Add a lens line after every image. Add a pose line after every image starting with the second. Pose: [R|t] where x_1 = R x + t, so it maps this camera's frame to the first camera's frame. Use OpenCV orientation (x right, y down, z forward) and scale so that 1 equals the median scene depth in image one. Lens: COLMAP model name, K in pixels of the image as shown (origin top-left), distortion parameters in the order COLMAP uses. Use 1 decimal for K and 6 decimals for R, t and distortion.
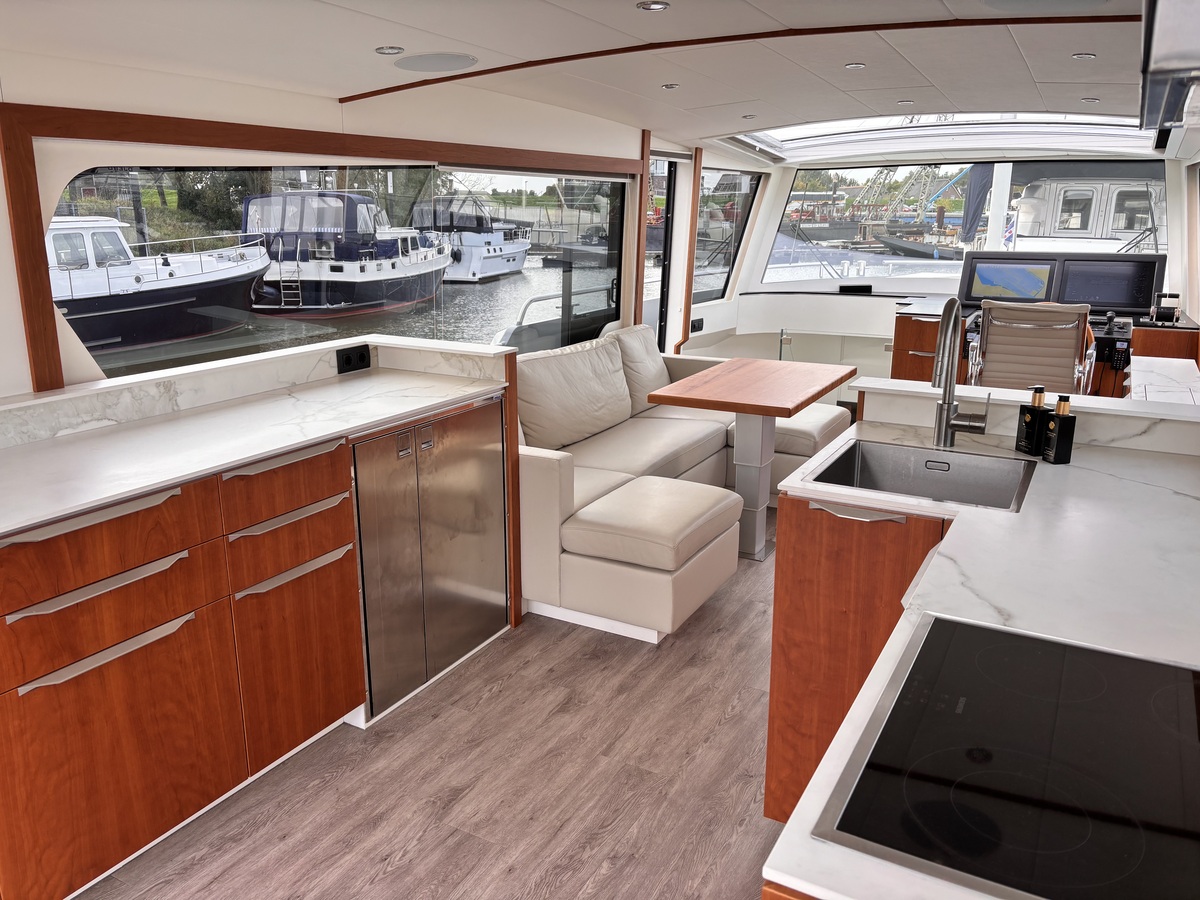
lens RADIAL K [[899.0, 0, 593.7], [0, 899.0, 439.2], [0, 0, 1]] dist [0.061049, -0.079233]
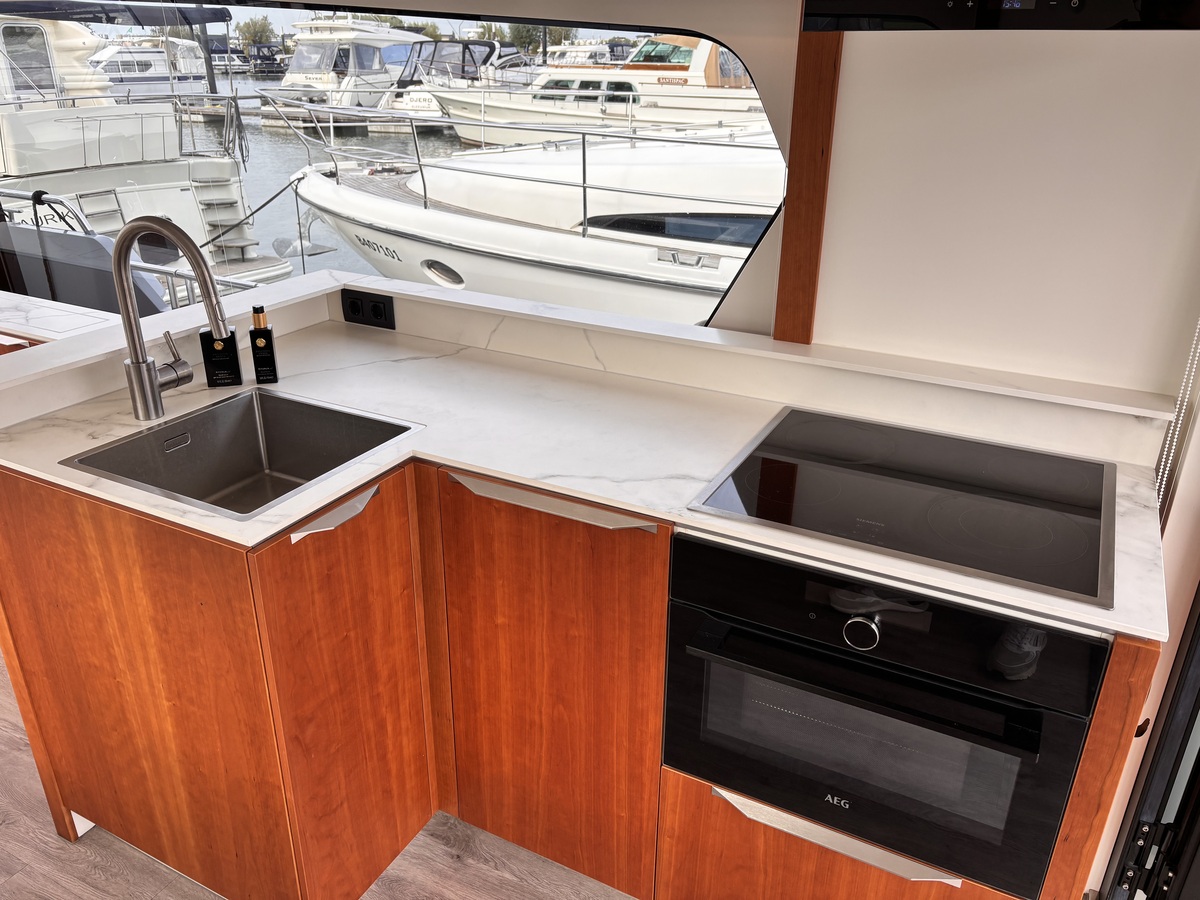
lens RADIAL K [[899.0, 0, 591.2], [0, 899.0, 455.0], [0, 0, 1]] dist [0.061049, -0.079233]
pose [[-0.056224, -0.395715, 0.916651, -0.127240], [0.225541, 0.889337, 0.397758, -0.068992], [-0.972610, 0.229106, 0.039248, 0.240871]]
